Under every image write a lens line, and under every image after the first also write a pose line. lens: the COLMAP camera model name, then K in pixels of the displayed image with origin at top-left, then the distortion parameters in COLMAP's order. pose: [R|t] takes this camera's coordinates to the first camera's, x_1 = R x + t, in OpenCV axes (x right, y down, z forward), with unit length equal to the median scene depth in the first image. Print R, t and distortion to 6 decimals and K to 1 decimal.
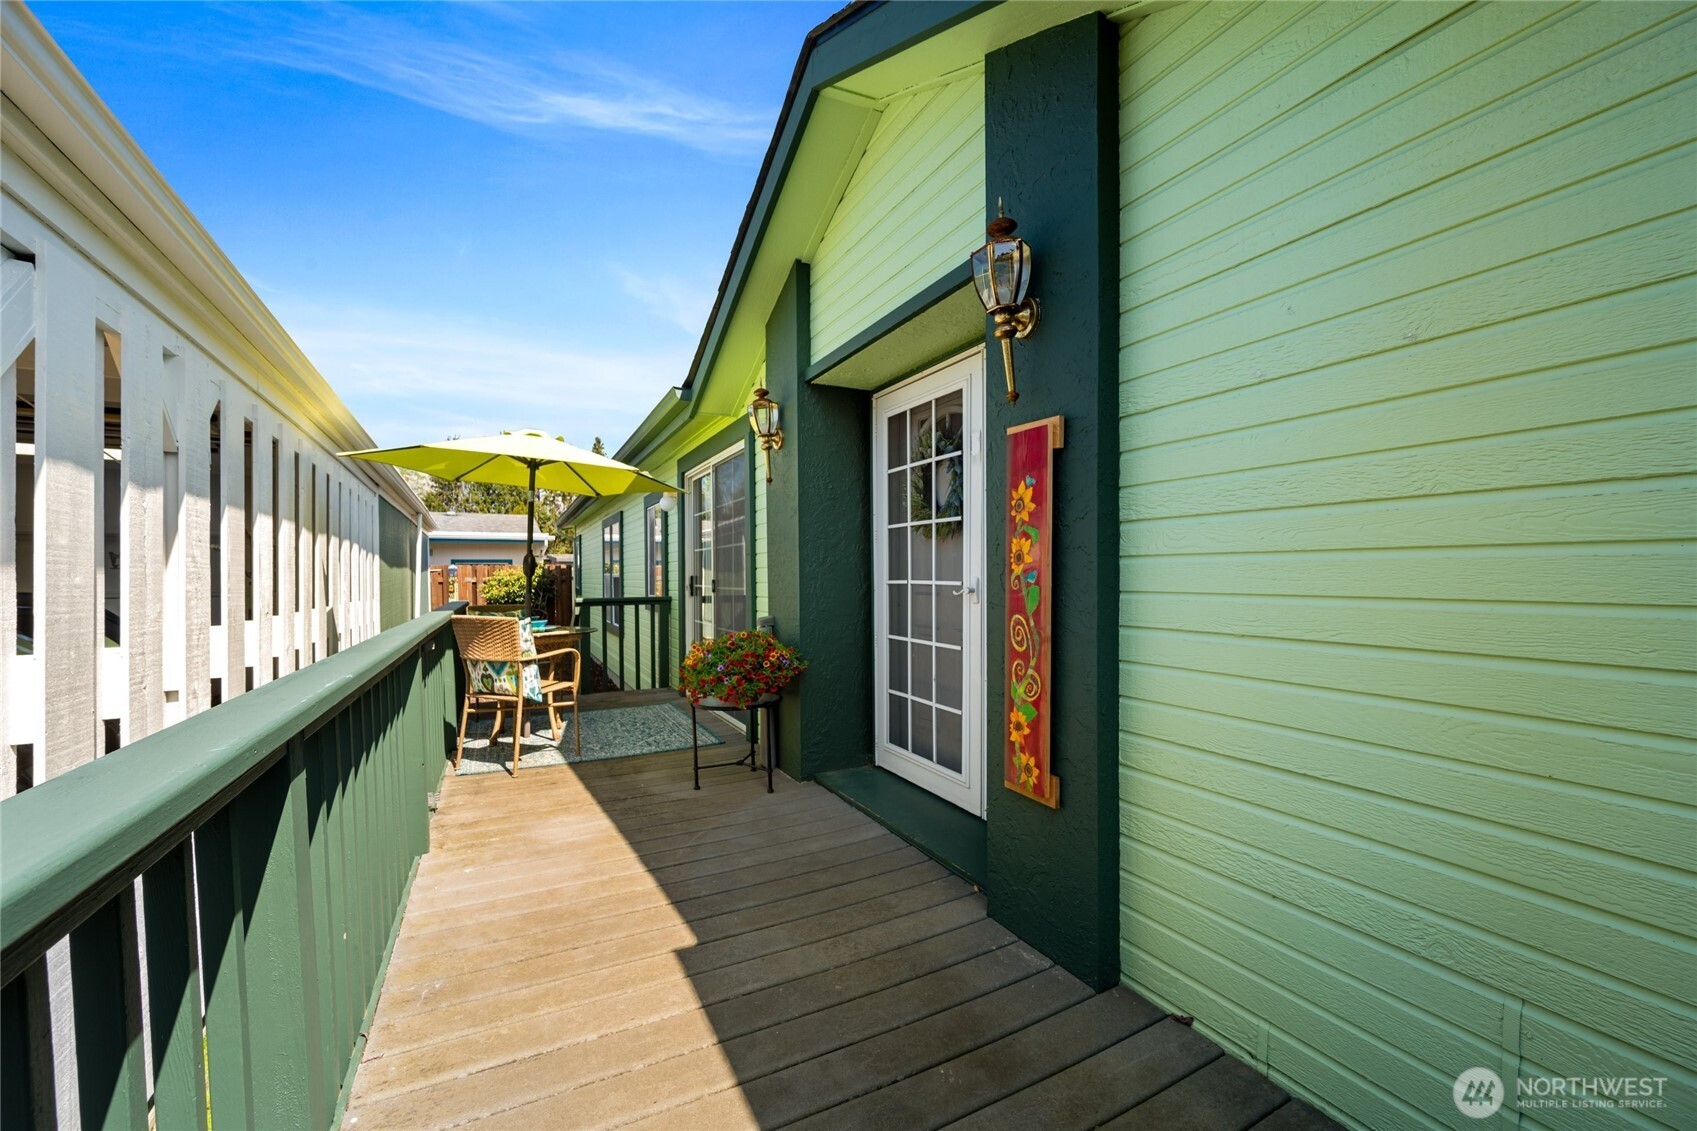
lens RADIAL K [[661.2, 0, 842.2], [0, 661.2, 581.1], [0, 0, 1]] dist [-0.000692, 0.000026]
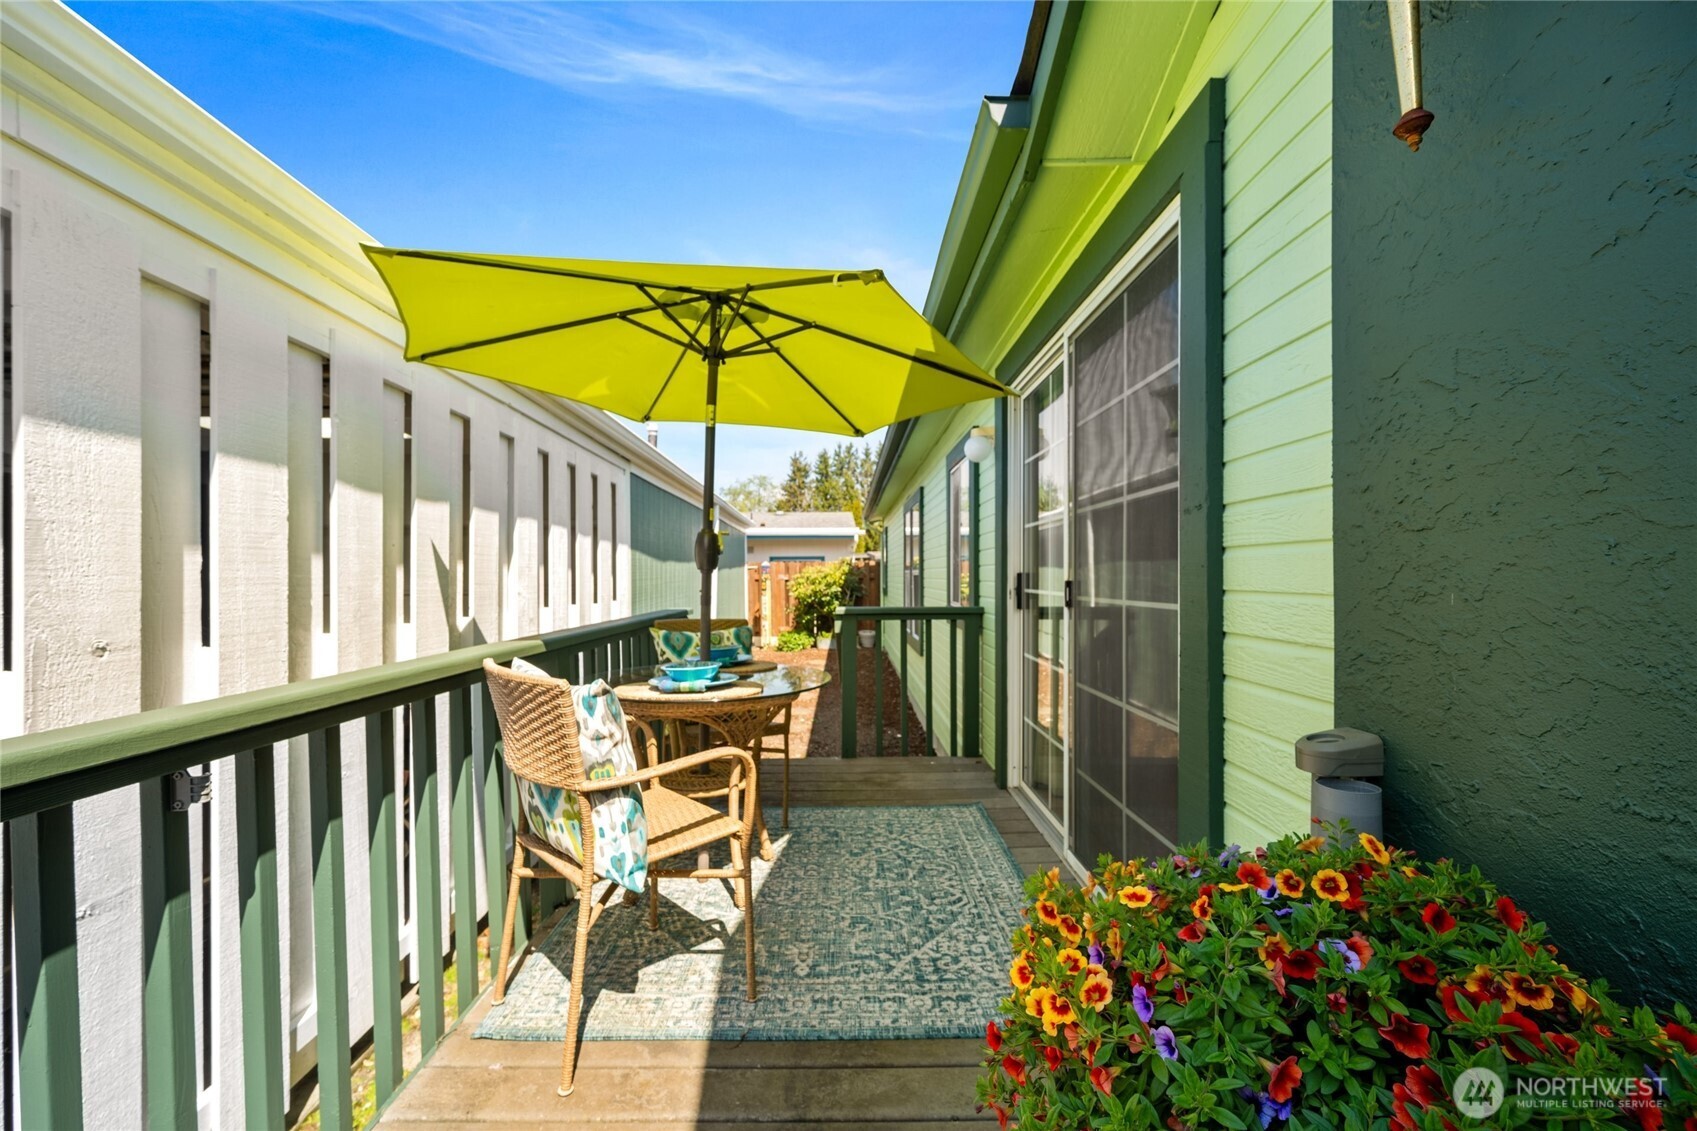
lens RADIAL K [[661.2, 0, 837.9], [0, 661.2, 580.7], [0, 0, 1]] dist [-0.000692, 0.000026]
pose [[0.886906, 0.009142, -0.461860, -0.102518], [-0.008342, 0.999958, 0.003775, -0.002471], [0.461875, 0.000505, 0.886945, 0.420301]]
